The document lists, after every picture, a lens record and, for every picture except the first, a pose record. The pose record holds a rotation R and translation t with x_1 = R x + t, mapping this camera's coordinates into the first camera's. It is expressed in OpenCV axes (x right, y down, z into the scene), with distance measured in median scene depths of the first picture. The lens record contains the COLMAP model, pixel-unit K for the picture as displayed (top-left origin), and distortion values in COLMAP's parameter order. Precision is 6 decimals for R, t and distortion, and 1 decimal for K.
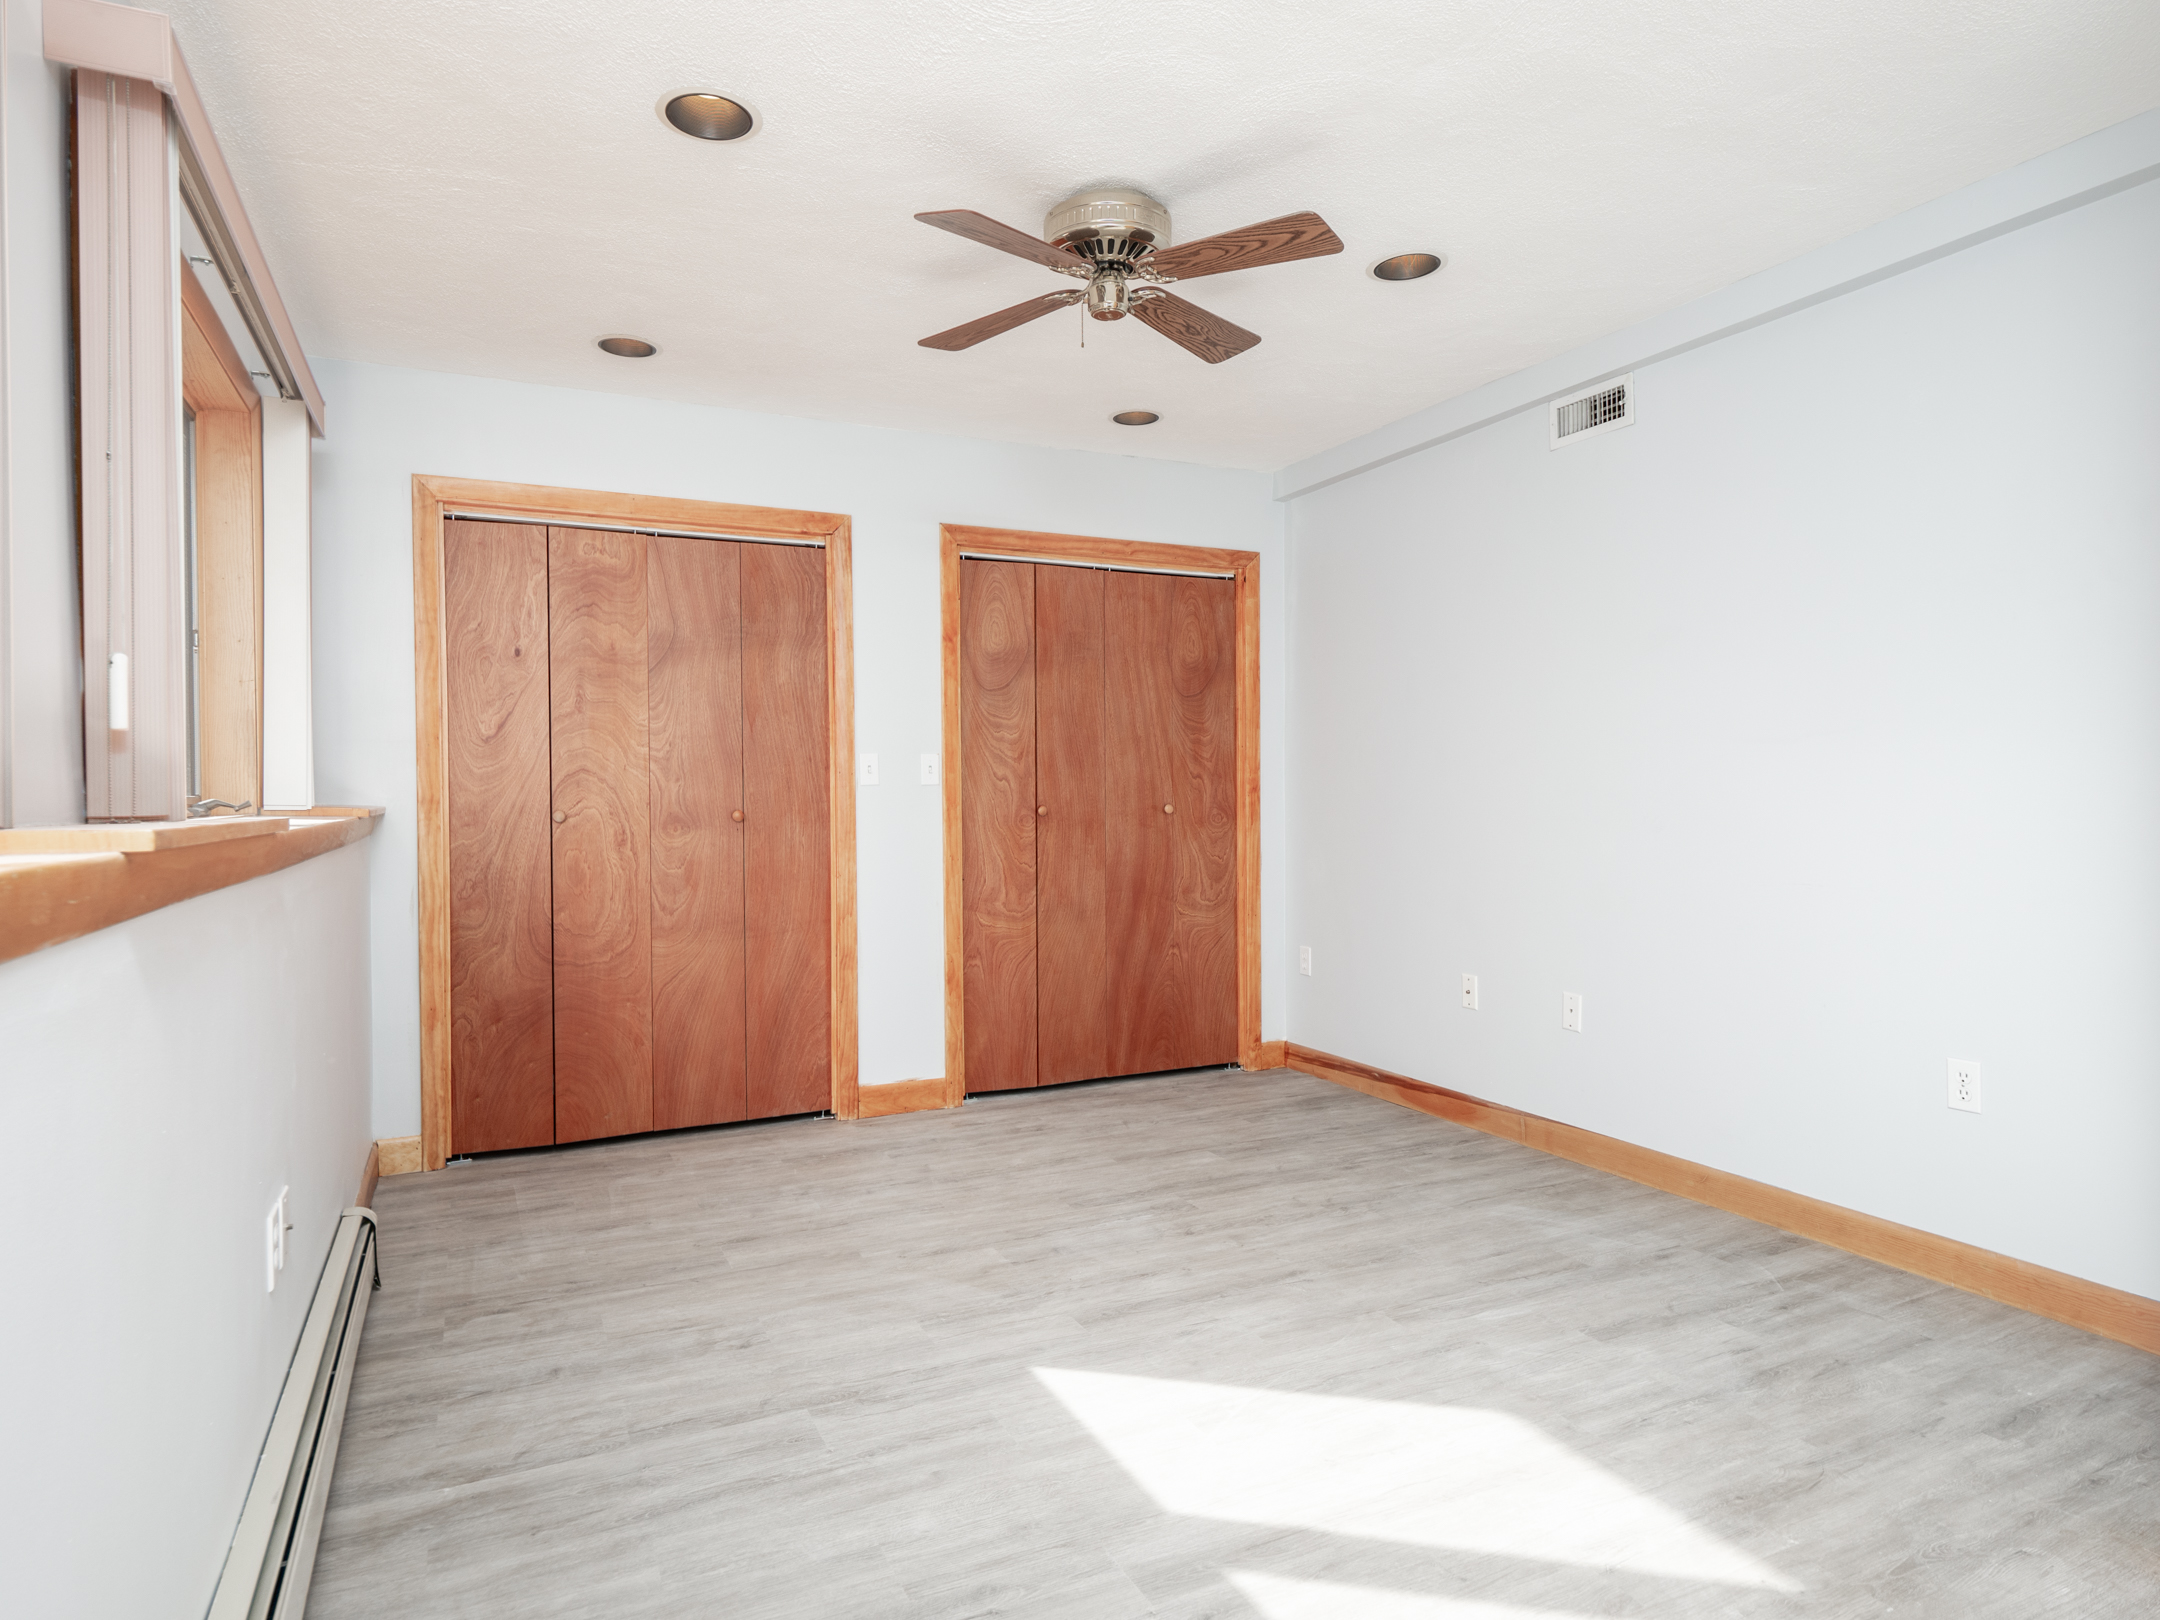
lens RADIAL K [[1248.2, 0, 1062.8], [0, 1248.2, 808.9], [0, 0, 1]] dist [0.011428, -0.003126]
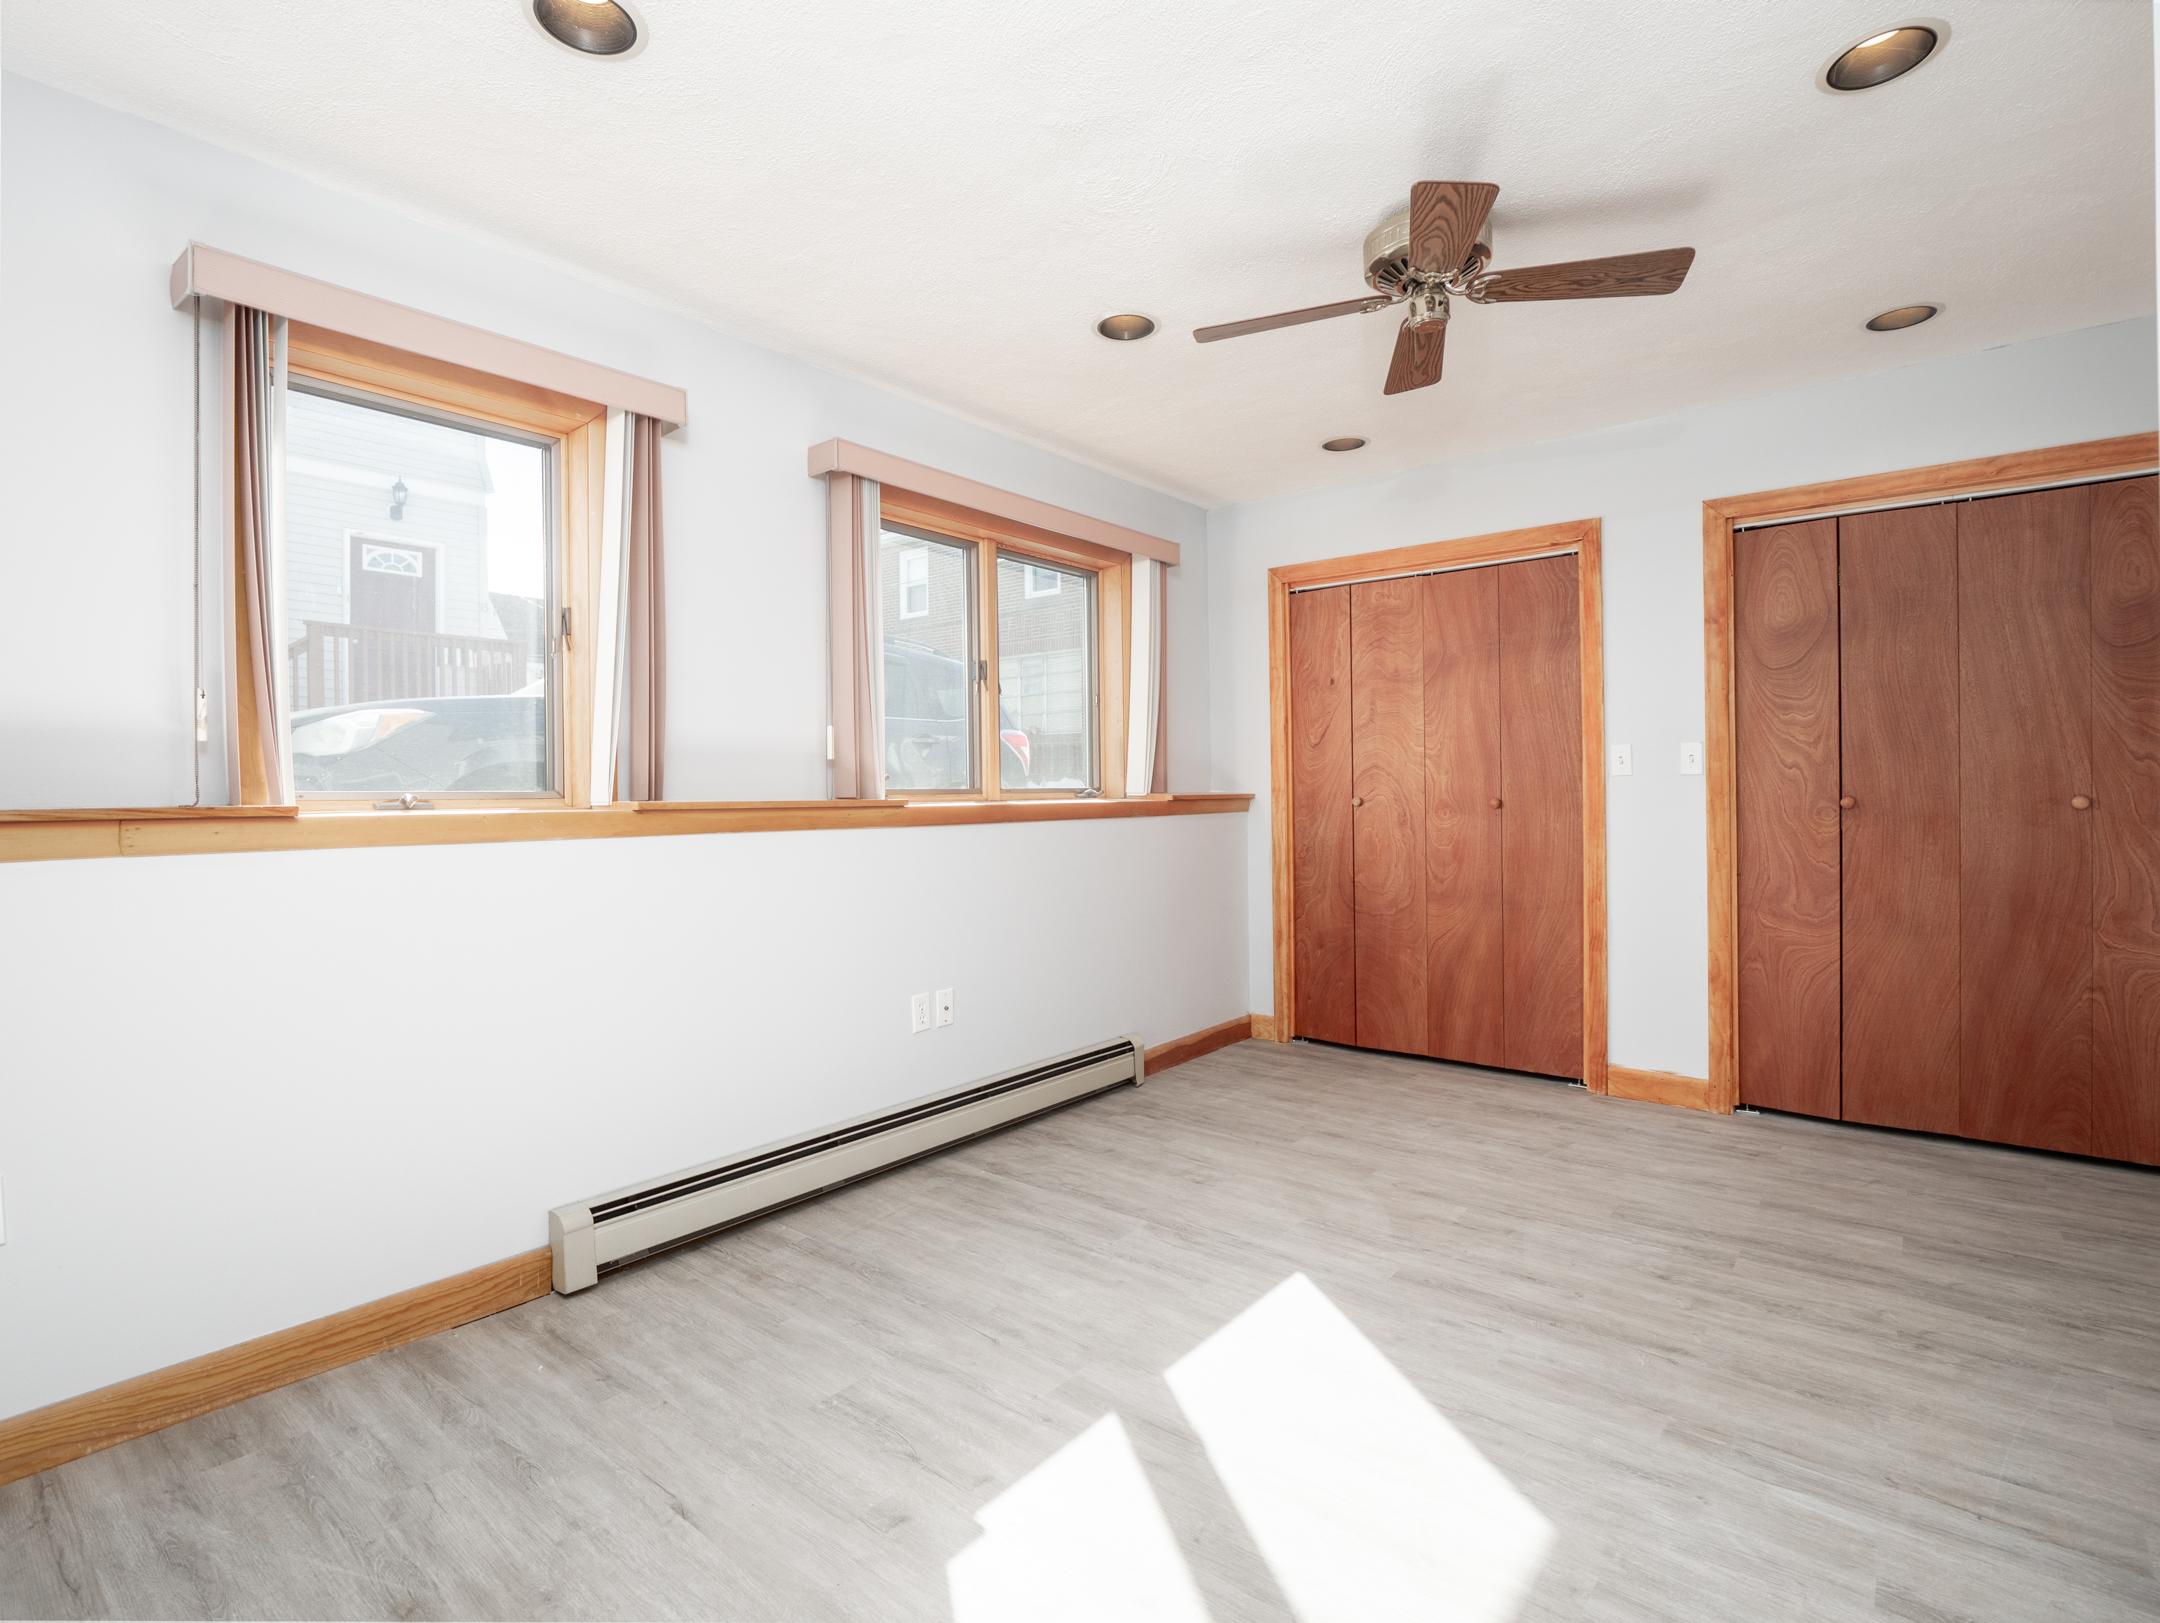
lens RADIAL K [[1055.8, 0, 1065.4], [0, 1055.8, 805.1], [0, 0, 1]] dist [-0.012440, -0.000308]
pose [[0.422159, 0.016505, -0.906371, 0.483259], [-0.005898, 0.999863, 0.015460, -0.005661], [0.906502, -0.001181, 0.422199, 0.241555]]
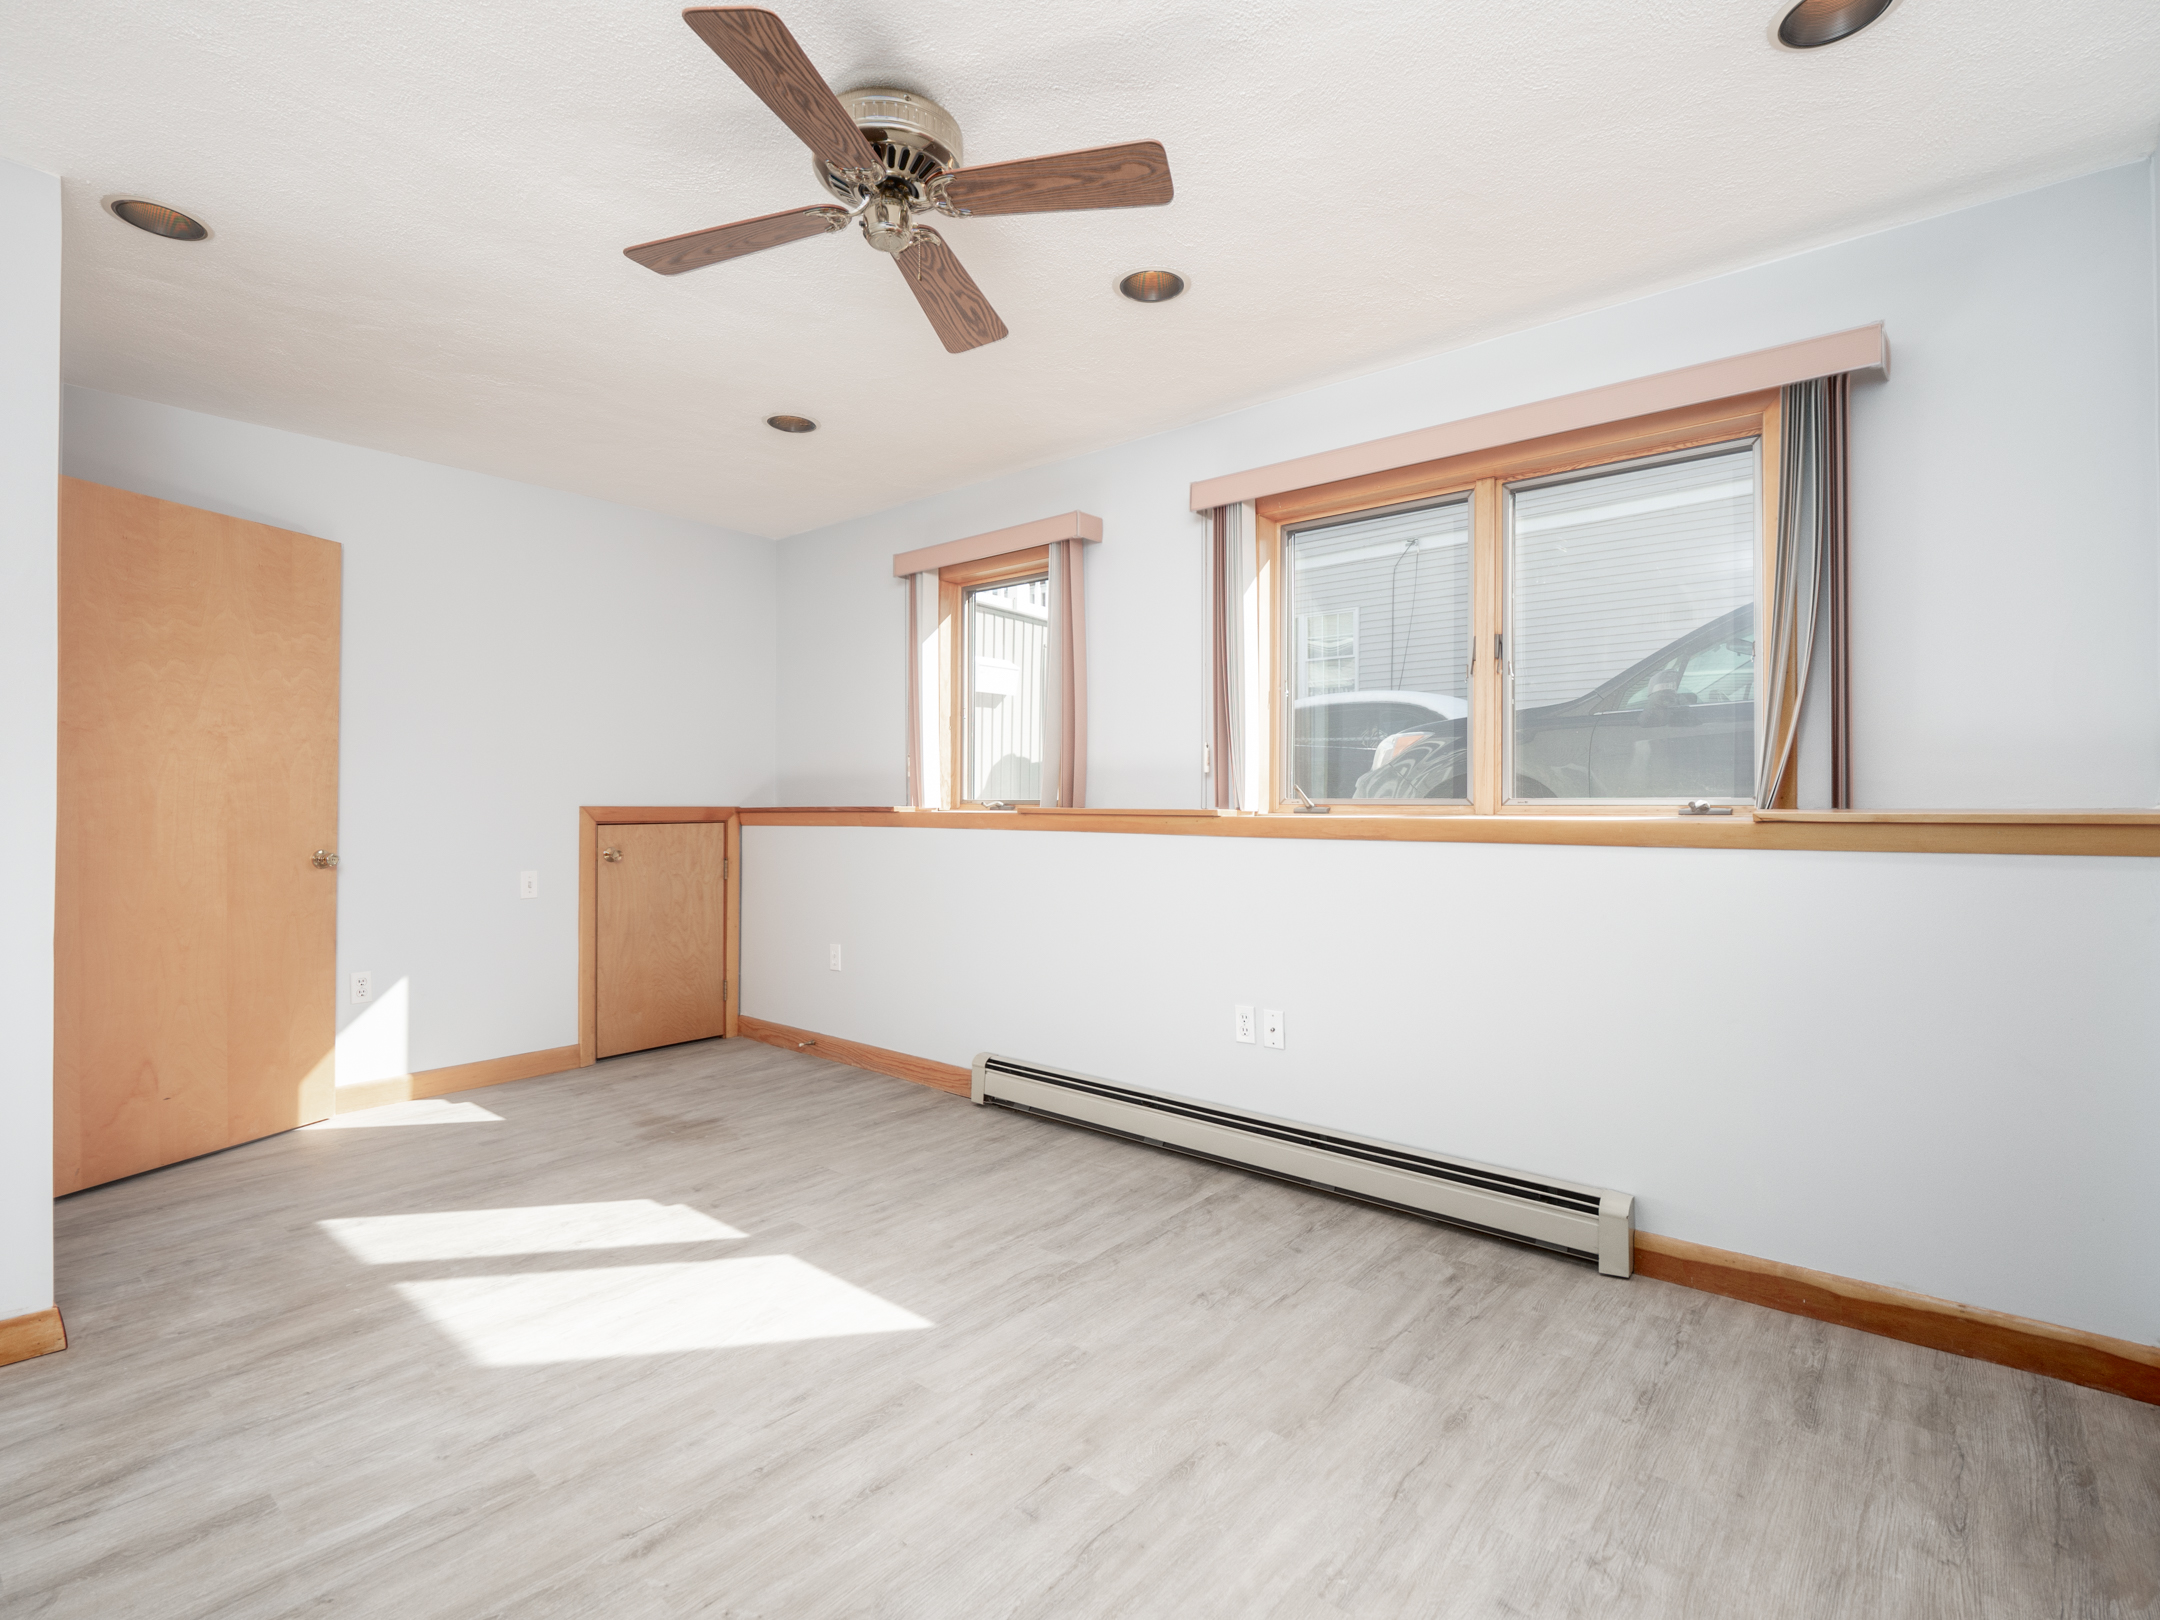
lens RADIAL K [[1055.8, 0, 1065.4], [0, 1055.8, 803.6], [0, 0, 1]] dist [-0.012440, -0.000308]
pose [[-0.912844, 0.006902, -0.408250, 0.152754], [-0.000064, 0.999855, 0.017049, -0.014941], [0.408309, 0.015589, -0.912711, 1.170945]]
